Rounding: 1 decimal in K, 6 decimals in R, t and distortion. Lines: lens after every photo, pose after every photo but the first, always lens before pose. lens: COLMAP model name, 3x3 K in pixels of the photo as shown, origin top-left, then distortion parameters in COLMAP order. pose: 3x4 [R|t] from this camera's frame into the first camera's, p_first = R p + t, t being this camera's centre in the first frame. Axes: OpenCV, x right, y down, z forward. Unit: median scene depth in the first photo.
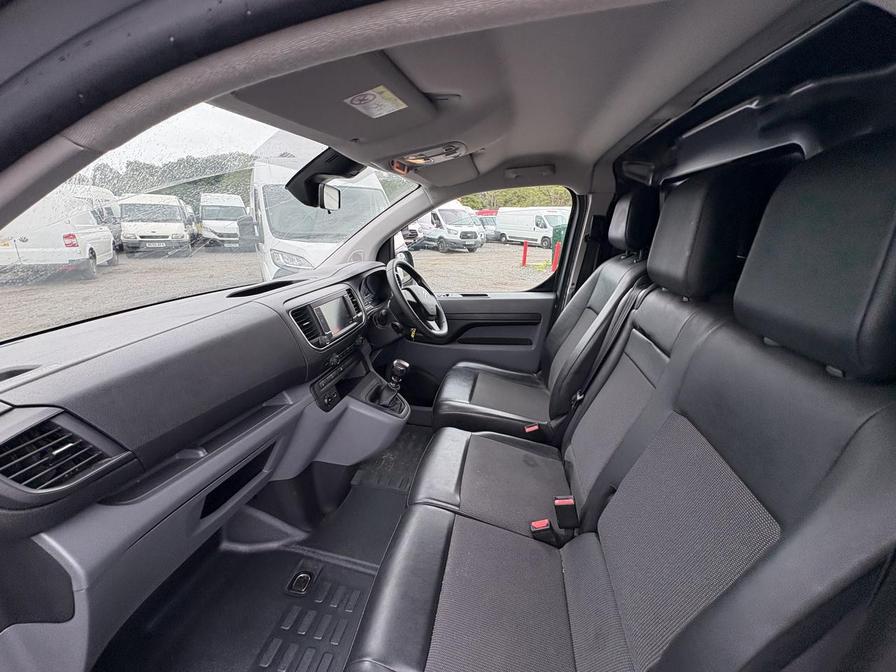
lens RADIAL K [[356.0, 0, 446.0], [0, 356.0, 335.4], [0, 0, 1]] dist [-0.002395, 0.000274]
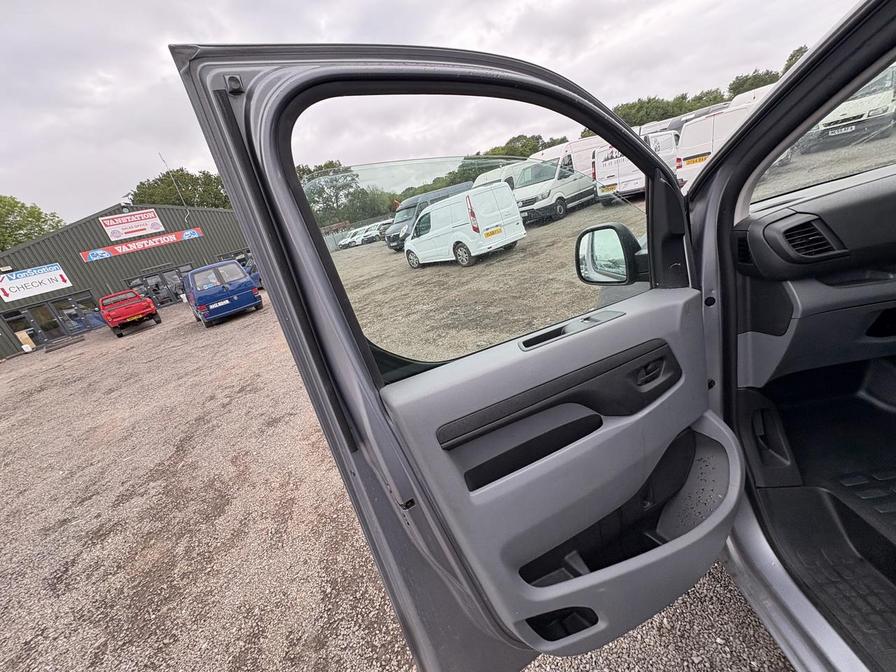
lens RADIAL K [[356.0, 0, 448.7], [0, 356.0, 336.0], [0, 0, 1]] dist [-0.002395, 0.000274]
pose [[0.120127, 0.287393, -0.950250, 0.196218], [-0.040677, 0.957802, 0.284535, 0.121917], [0.991925, 0.004473, 0.126748, -0.370945]]
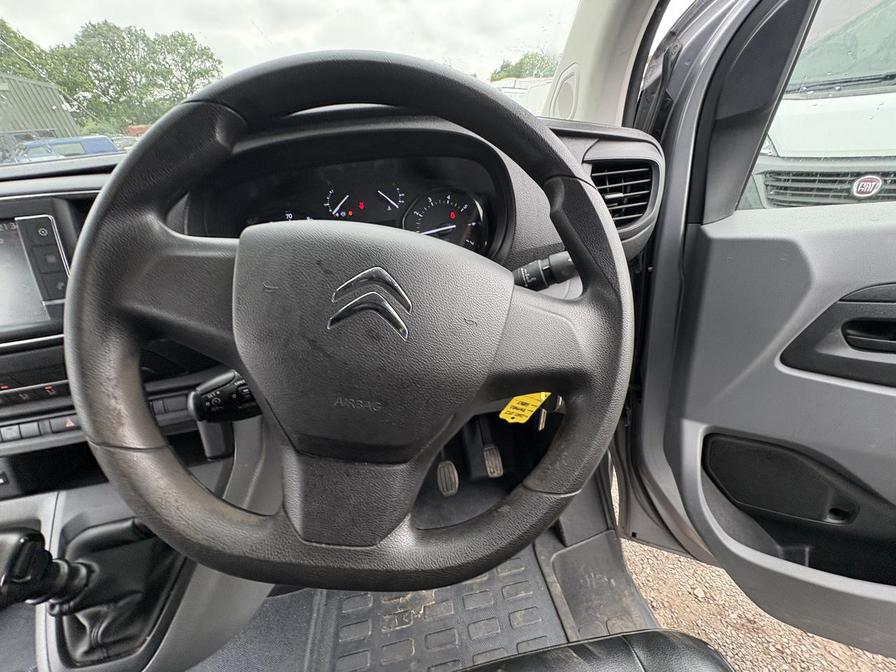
lens RADIAL K [[356.0, 0, 451.1], [0, 356.0, 336.2], [0, 0, 1]] dist [-0.002395, 0.000274]
pose [[0.360752, 0.442692, -0.820903, 0.099646], [-0.197627, 0.896469, 0.396594, -0.157993], [0.911483, 0.019161, 0.410891, 0.965448]]
